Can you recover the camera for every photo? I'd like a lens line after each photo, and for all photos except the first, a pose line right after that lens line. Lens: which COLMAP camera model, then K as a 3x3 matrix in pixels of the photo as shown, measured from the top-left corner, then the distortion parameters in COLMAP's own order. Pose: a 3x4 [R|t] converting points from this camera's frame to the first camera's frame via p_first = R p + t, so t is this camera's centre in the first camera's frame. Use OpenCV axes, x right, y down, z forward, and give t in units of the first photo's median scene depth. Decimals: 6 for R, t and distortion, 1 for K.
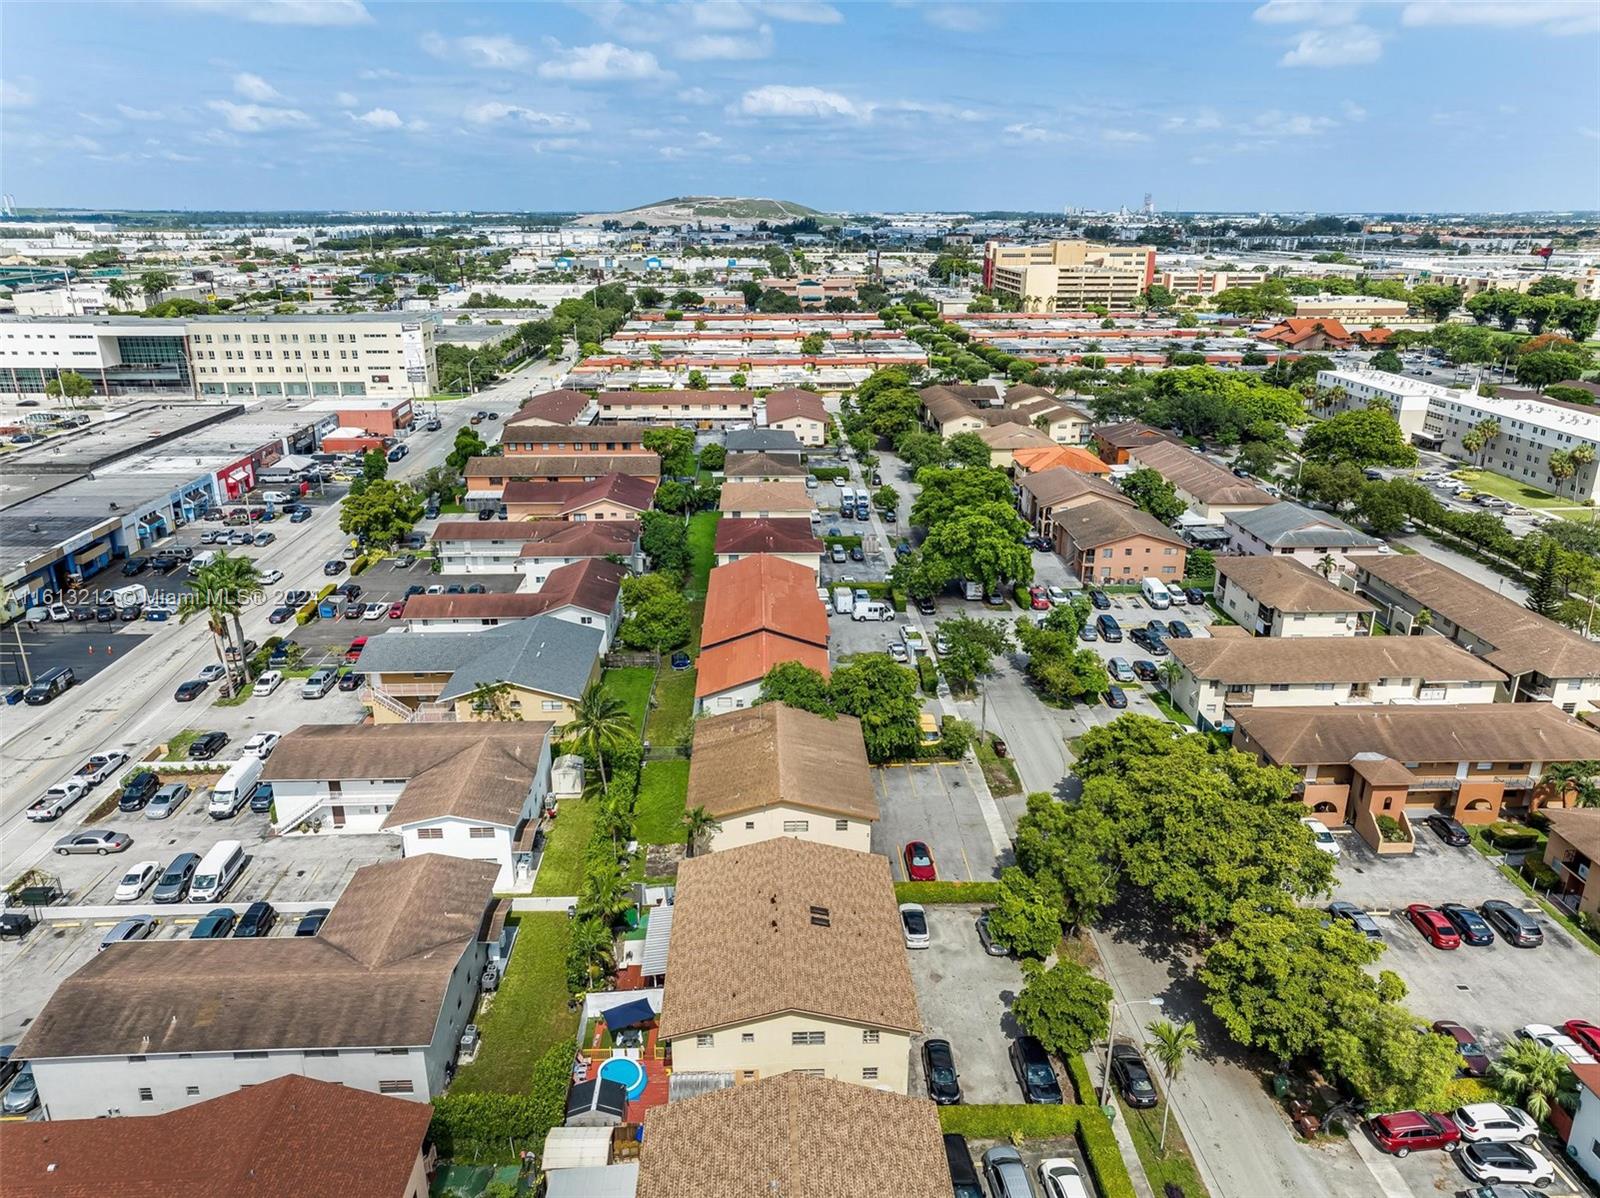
lens RADIAL K [[1112.0, 0, 796.1], [0, 1112.0, 594.6], [0, 0, 1]] dist [0.007545, 0.005210]
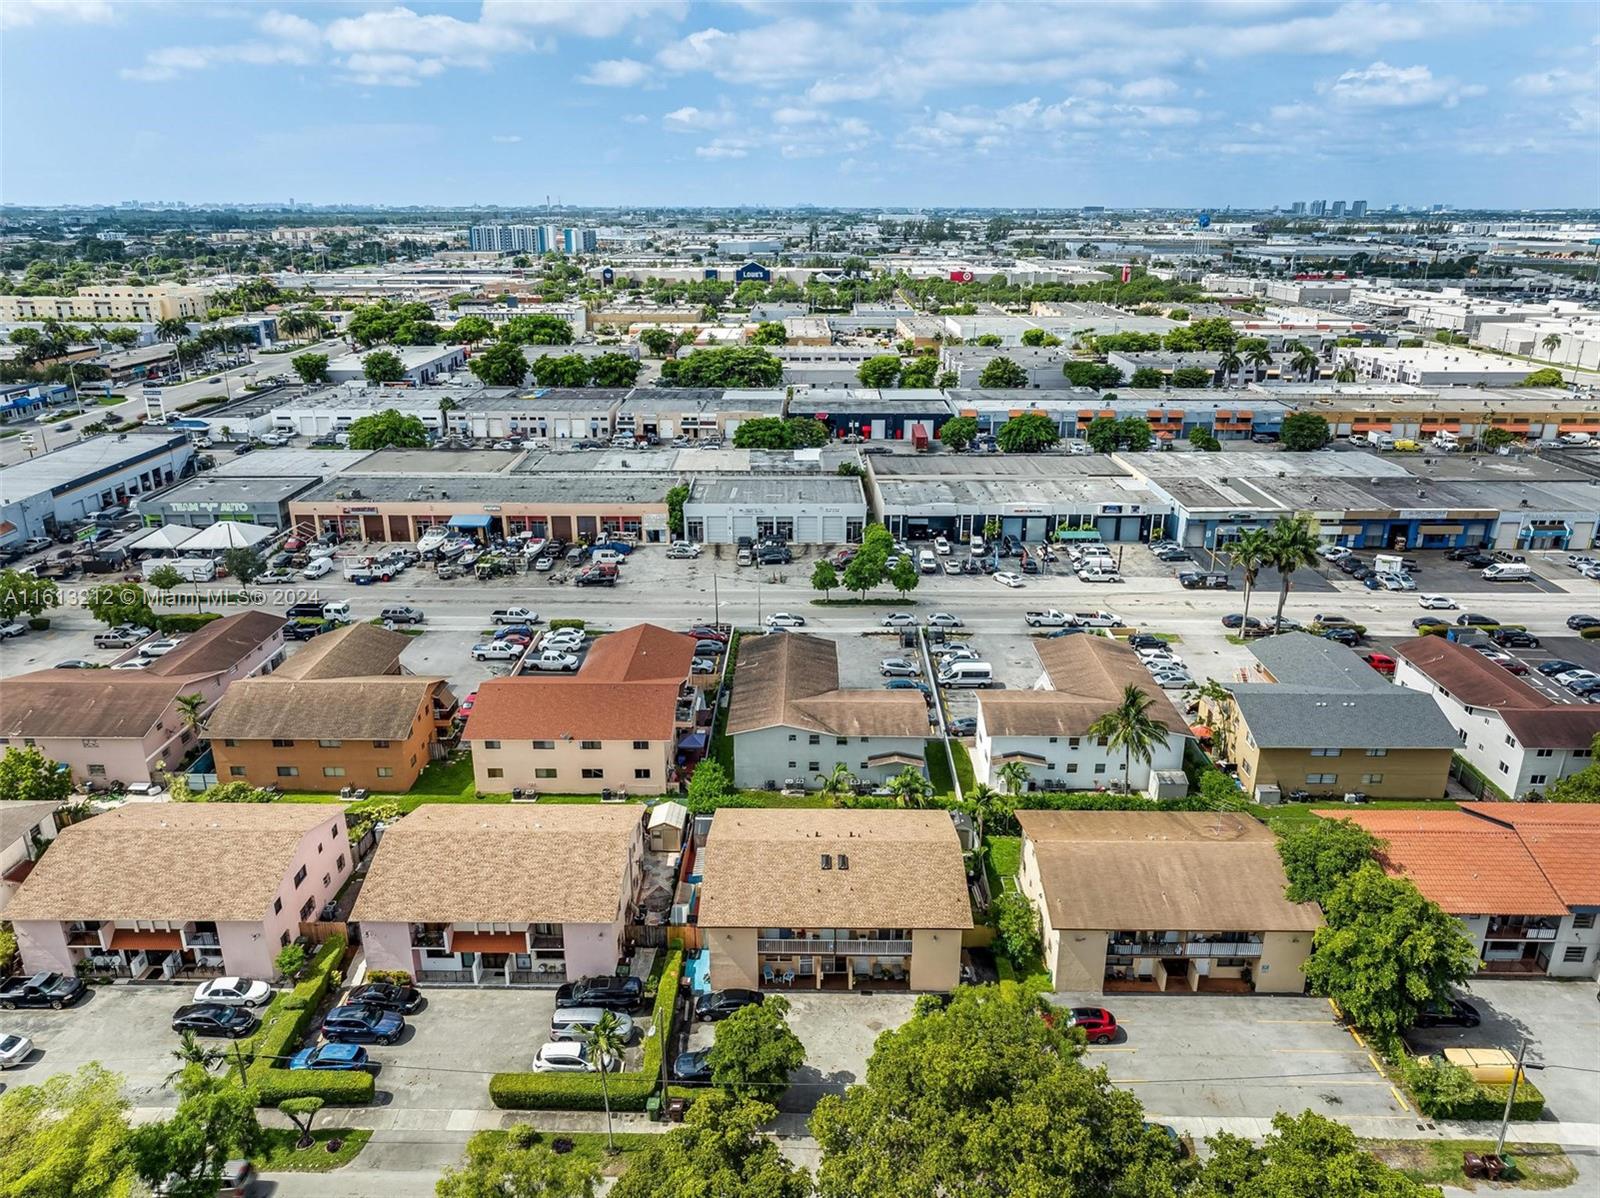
lens RADIAL K [[1118.9, 0, 803.1], [0, 1118.9, 595.2], [0, 0, 1]] dist [-0.003127, 0.005401]
pose [[-0.047029, 0.327862, -0.943554, 0.420892], [-0.328862, 0.886857, 0.324553, -0.123764], [0.943206, 0.325563, 0.066113, 0.356078]]
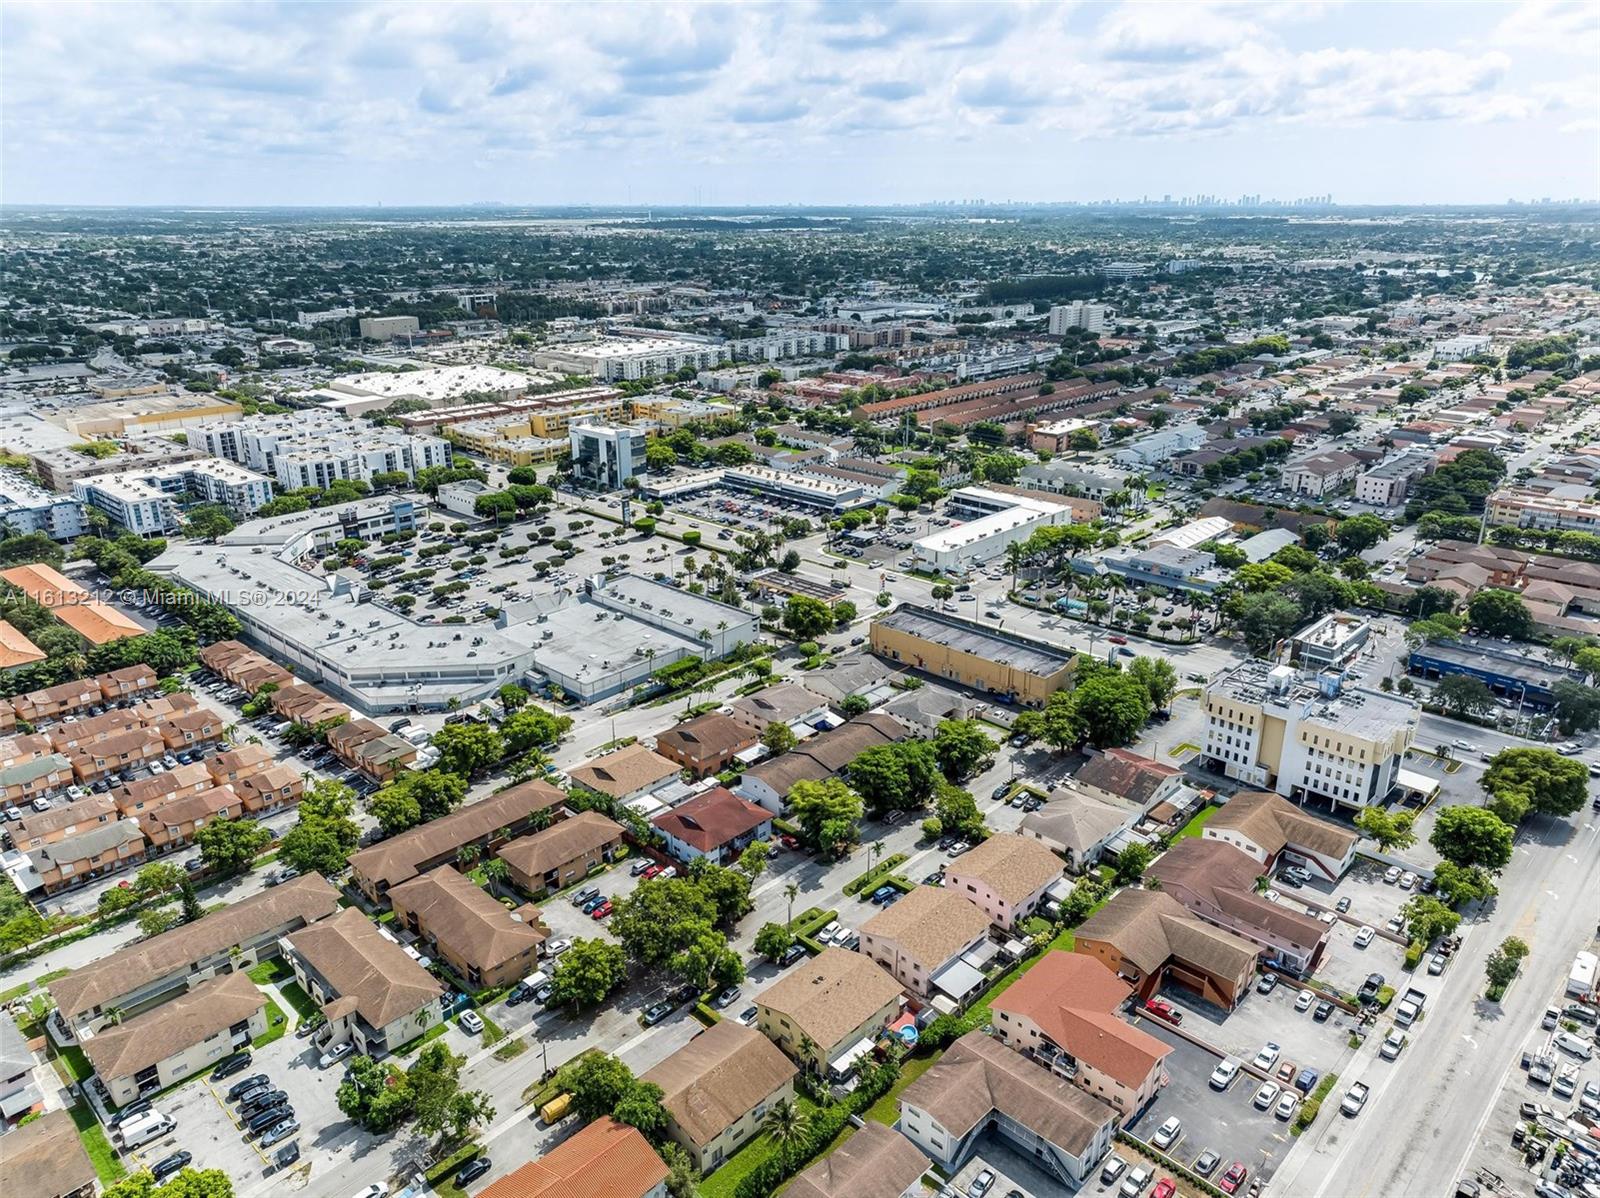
lens RADIAL K [[1108.8, 0, 802.5], [0, 1108.8, 598.6], [0, 0, 1]] dist [0.015715, 0.007487]
pose [[-0.695142, -0.243790, 0.676272, -0.587357], [0.235798, 0.811366, 0.534868, -0.710048], [-0.679100, 0.531273, -0.506530, 0.778501]]
